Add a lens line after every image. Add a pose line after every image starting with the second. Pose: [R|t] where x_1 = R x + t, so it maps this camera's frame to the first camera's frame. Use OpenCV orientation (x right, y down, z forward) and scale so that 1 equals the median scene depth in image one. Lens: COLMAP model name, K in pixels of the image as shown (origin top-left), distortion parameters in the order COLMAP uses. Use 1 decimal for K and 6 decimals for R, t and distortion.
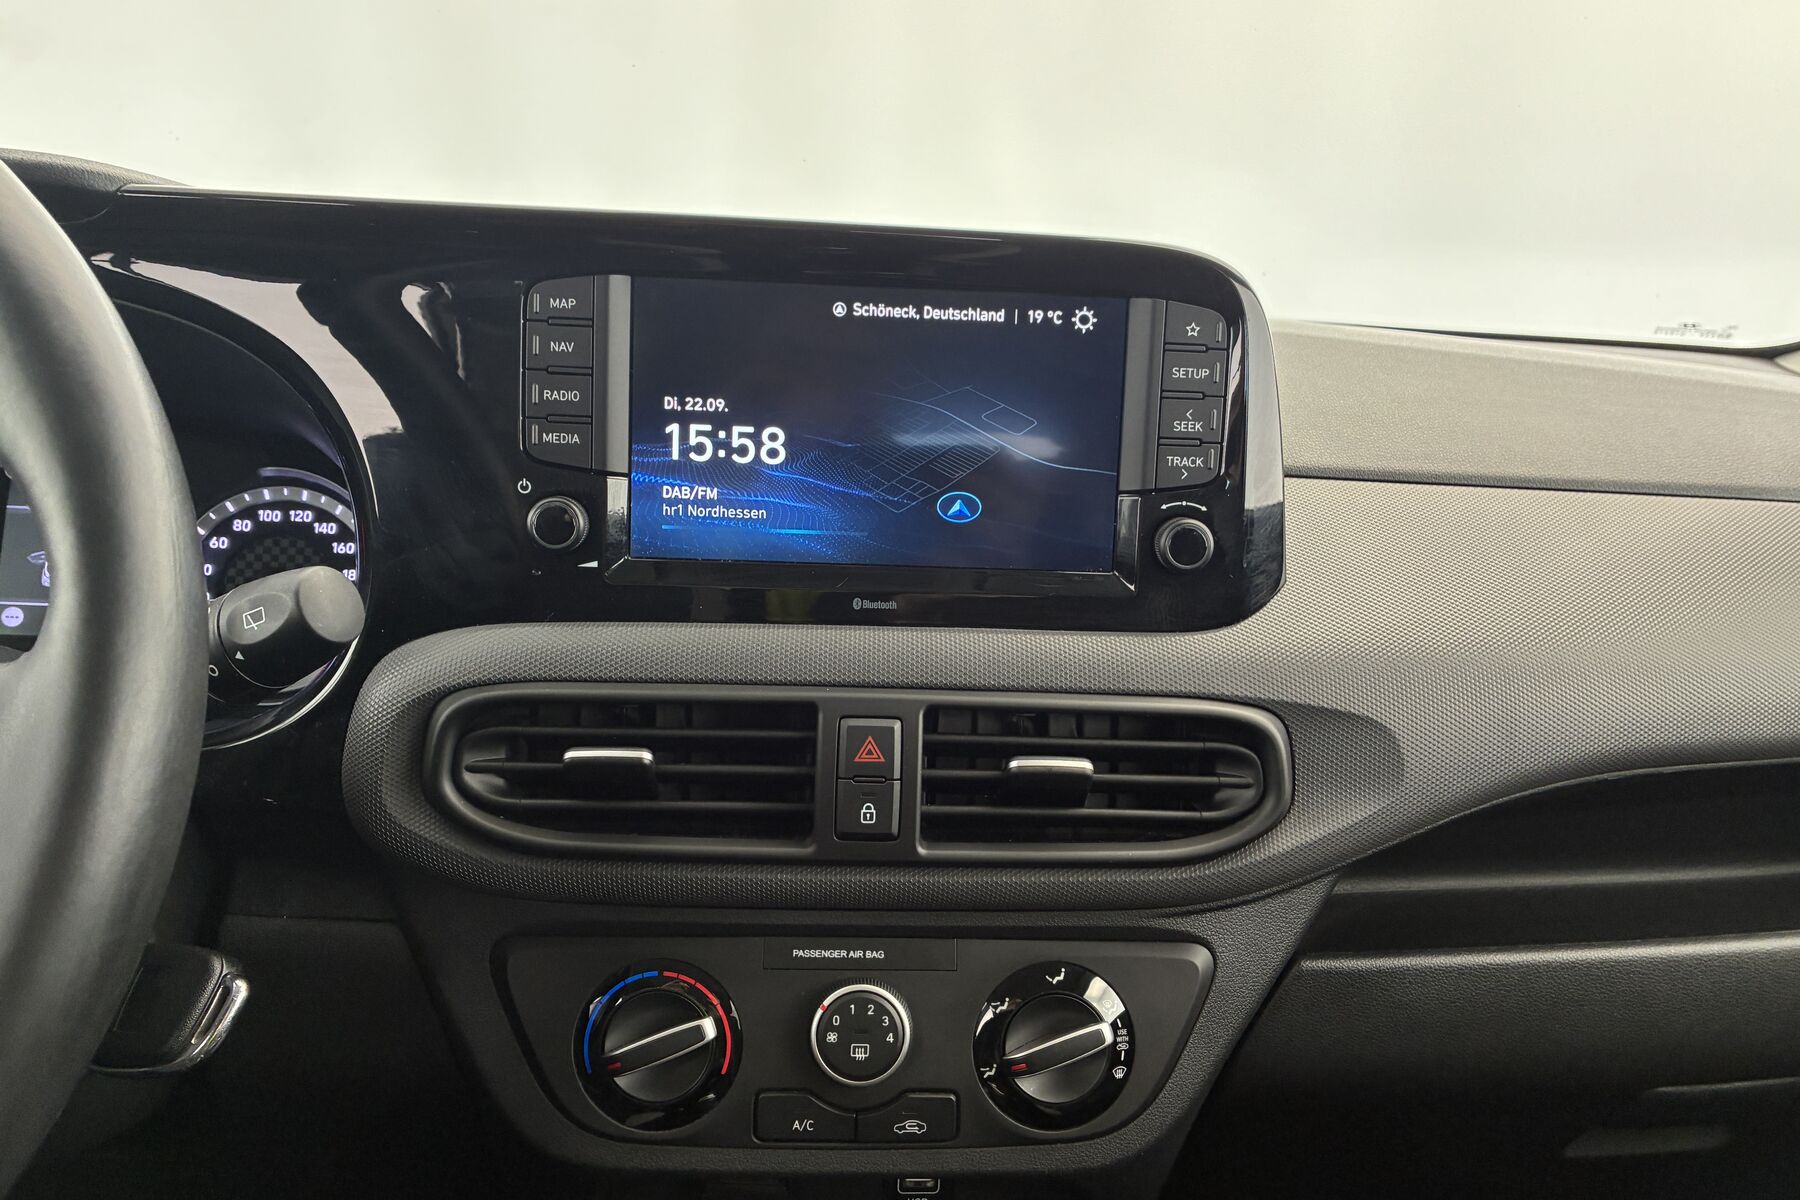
lens RADIAL K [[1393.0, 0, 900.8], [0, 1393.0, 578.8], [0, 0, 1]] dist [0.034778, -0.025433]
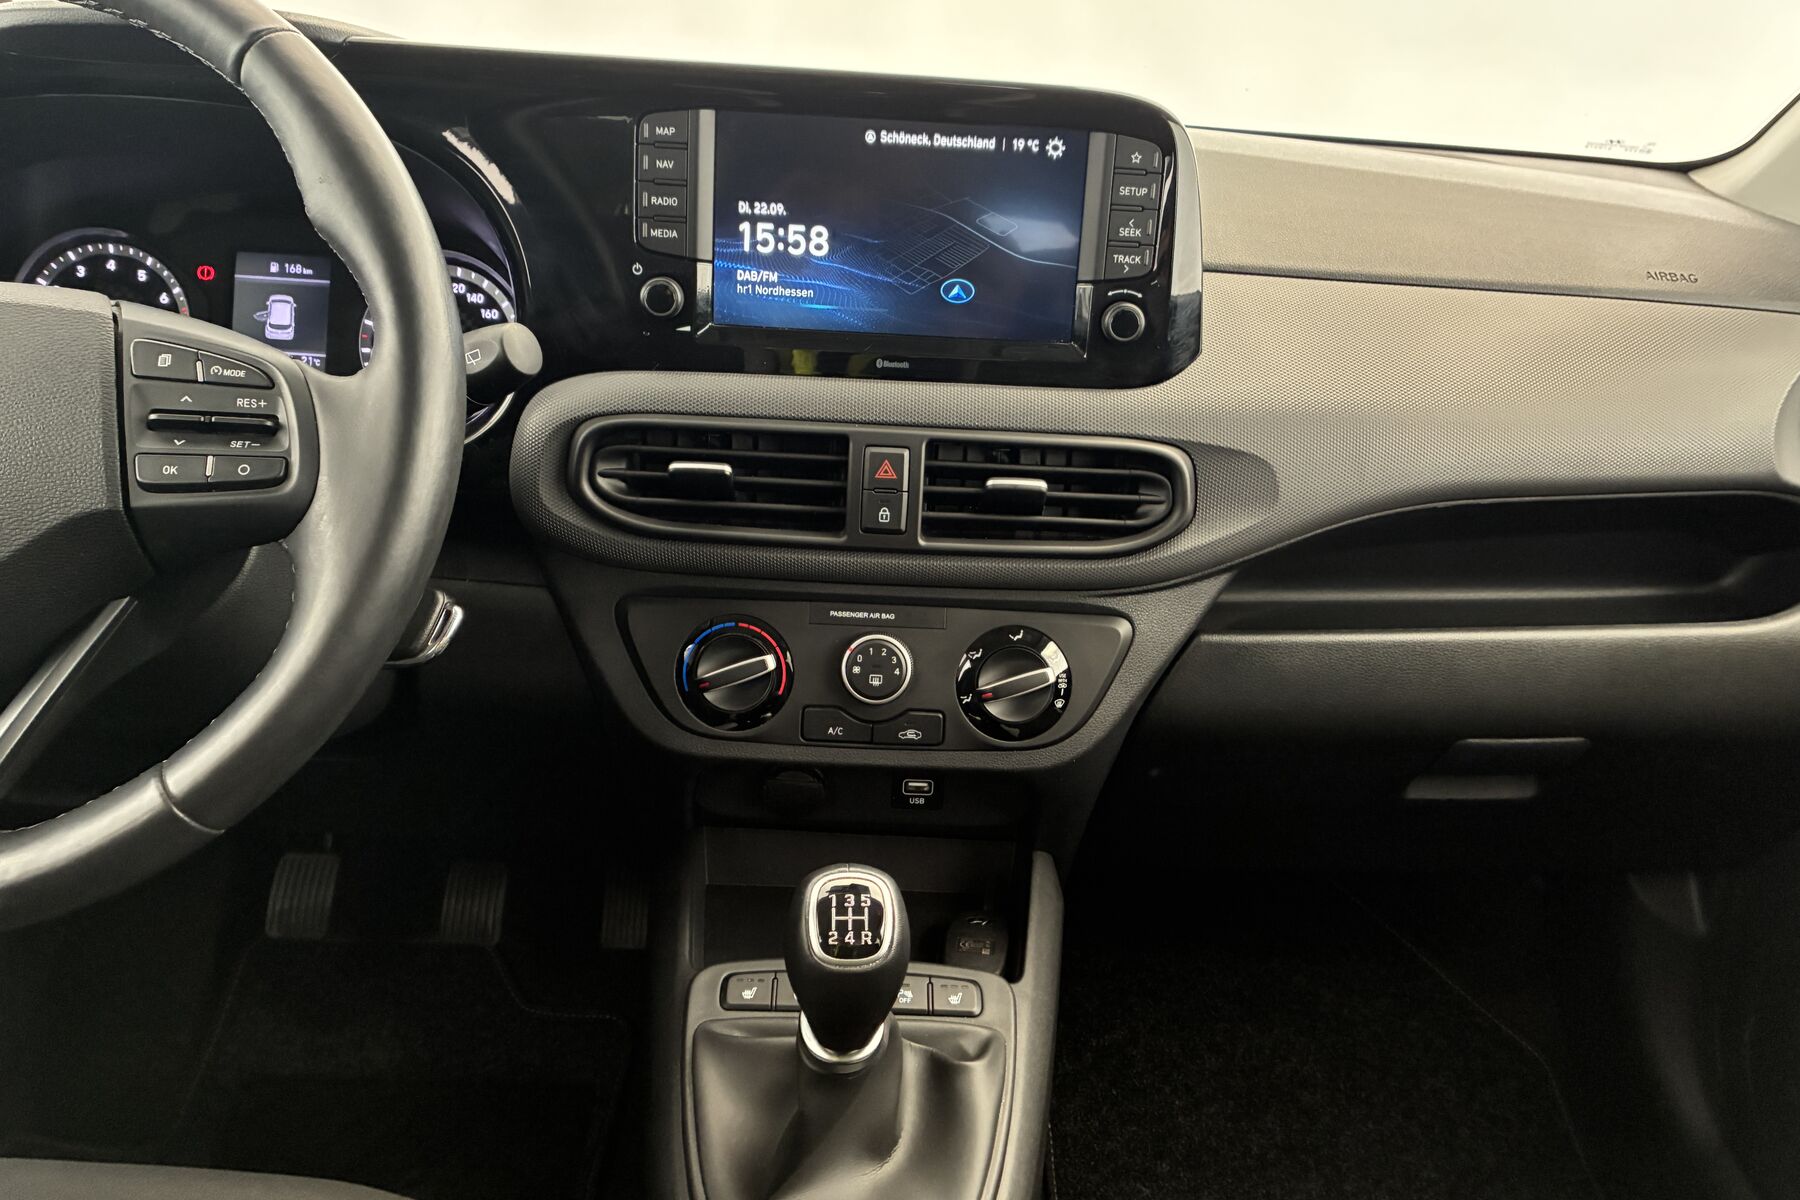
lens RADIAL K [[1393.0, 0, 897.2], [0, 1393.0, 572.8], [0, 0, 1]] dist [0.034778, -0.025433]
pose [[0.999257, 0.024918, -0.029402, 0.030901], [-0.020350, 0.988991, 0.146569, 0.021366], [0.032731, -0.145862, 0.988763, -0.373808]]
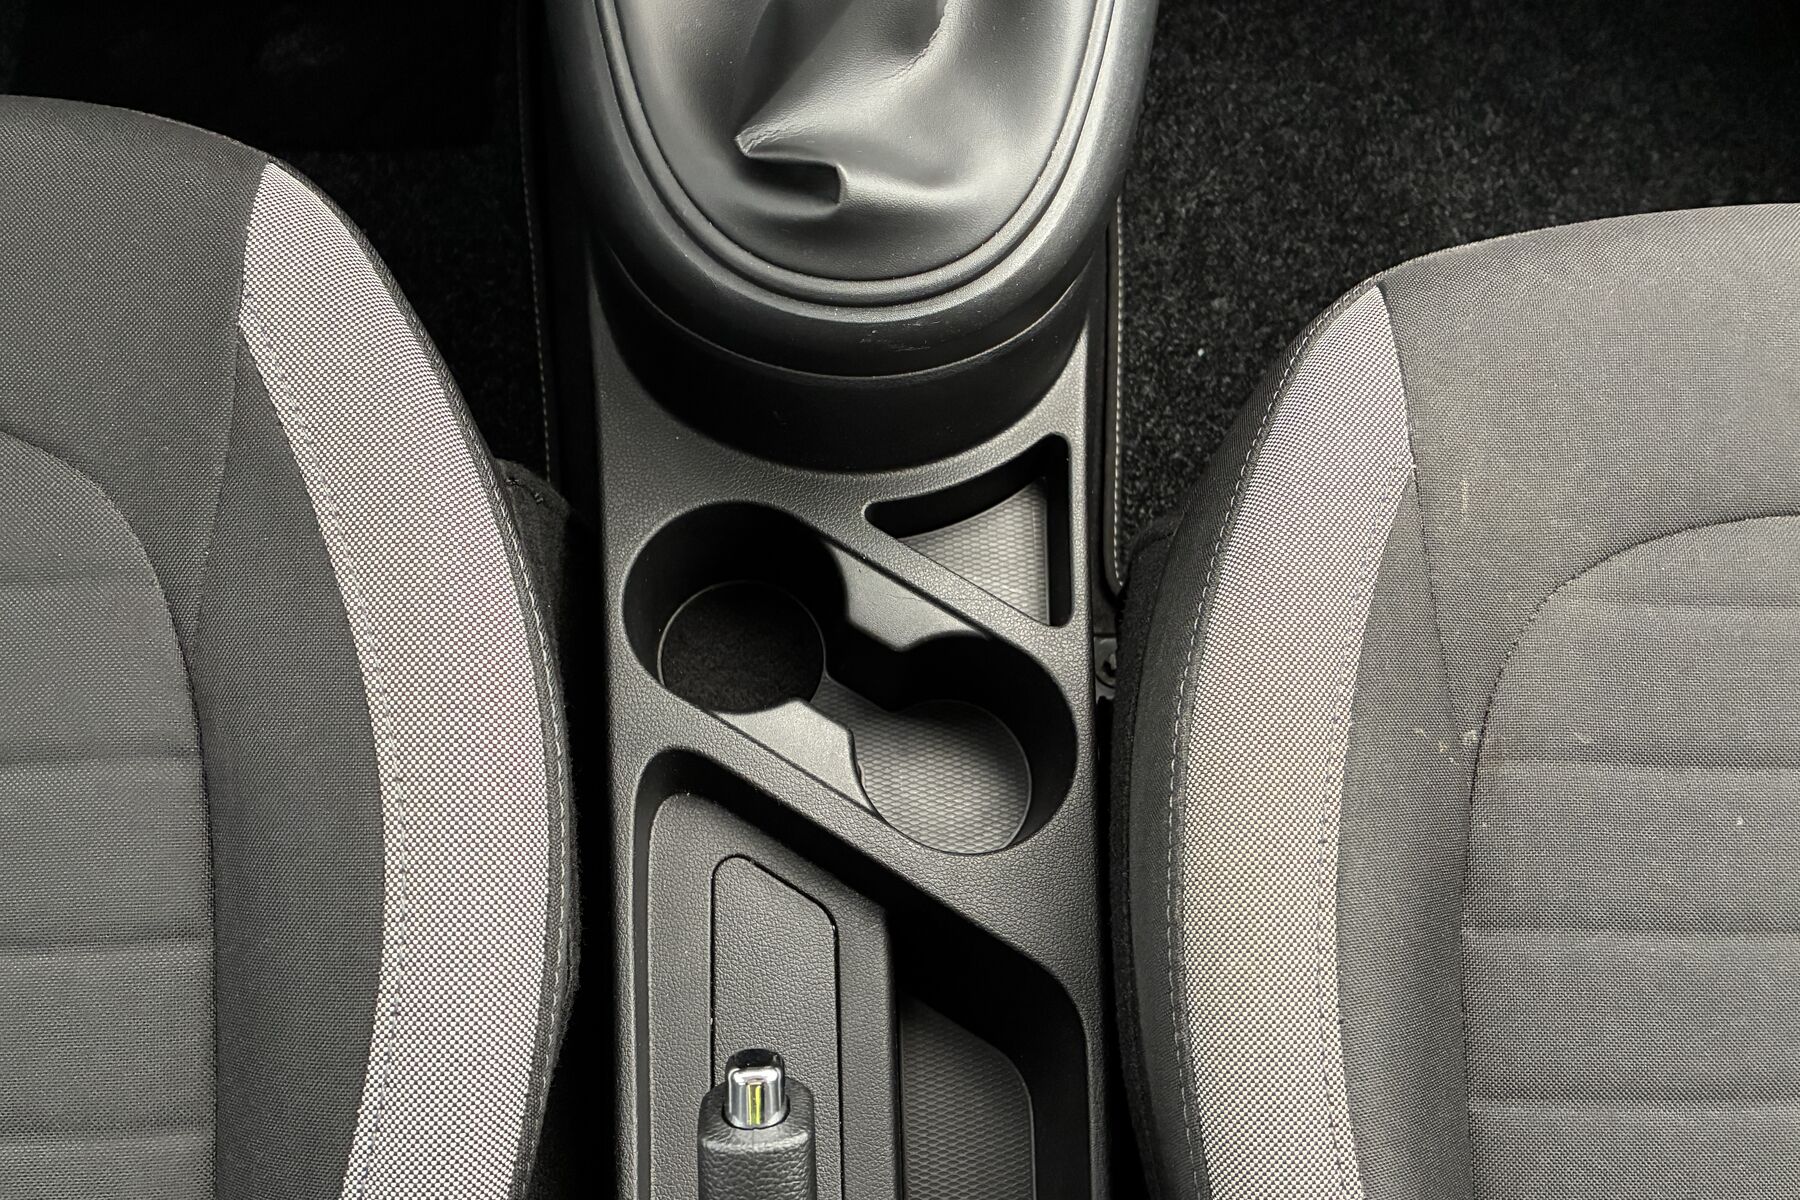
lens RADIAL K [[1393.0, 0, 892.7], [0, 1393.0, 581.1], [0, 0, 1]] dist [0.034778, -0.025433]
pose [[0.999787, 0.020647, -0.000240, -0.012080], [-0.011220, 0.552987, 0.833115, 0.225009], [0.017334, -0.832934, 0.553100, 0.090958]]
